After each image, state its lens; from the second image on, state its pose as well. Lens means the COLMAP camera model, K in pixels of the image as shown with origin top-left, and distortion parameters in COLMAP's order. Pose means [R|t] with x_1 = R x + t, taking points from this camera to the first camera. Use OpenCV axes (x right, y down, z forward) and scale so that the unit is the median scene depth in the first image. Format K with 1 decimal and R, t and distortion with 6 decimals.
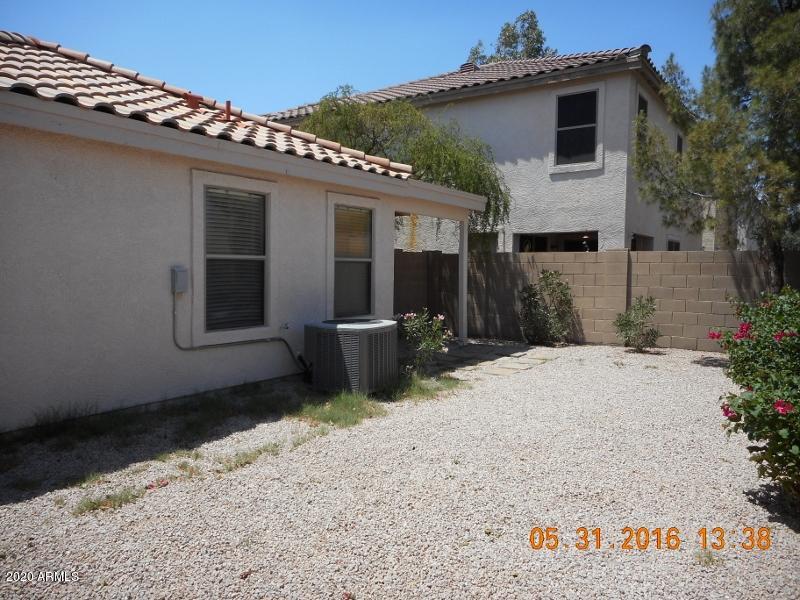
lens RADIAL K [[609.1, 0, 401.8], [0, 609.1, 298.5], [0, 0, 1]] dist [0.006425, -0.000220]
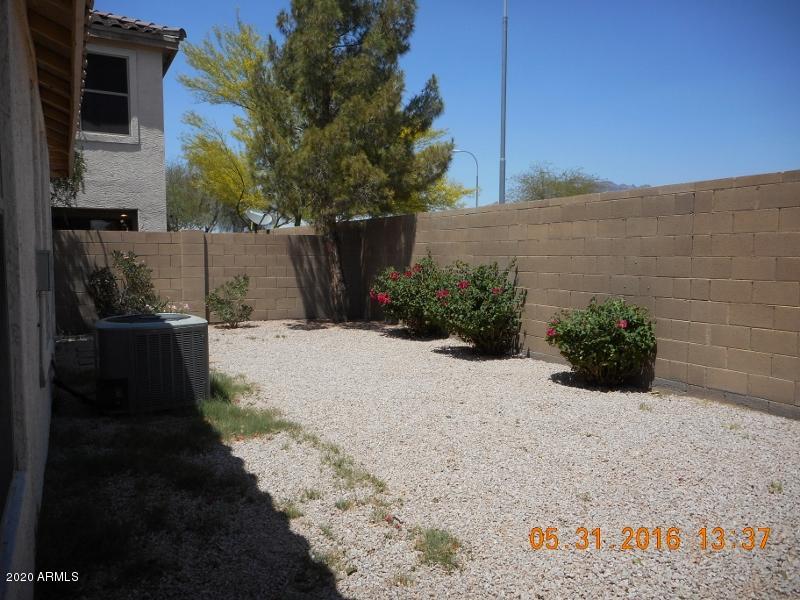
lens RADIAL K [[609.1, 0, 399.0], [0, 609.1, 301.1], [0, 0, 1]] dist [0.006425, -0.000220]
pose [[0.444468, -0.072137, 0.892885, -0.398486], [0.042132, 0.997333, 0.059602, -0.009126], [-0.894803, 0.011128, 0.446322, 0.238023]]
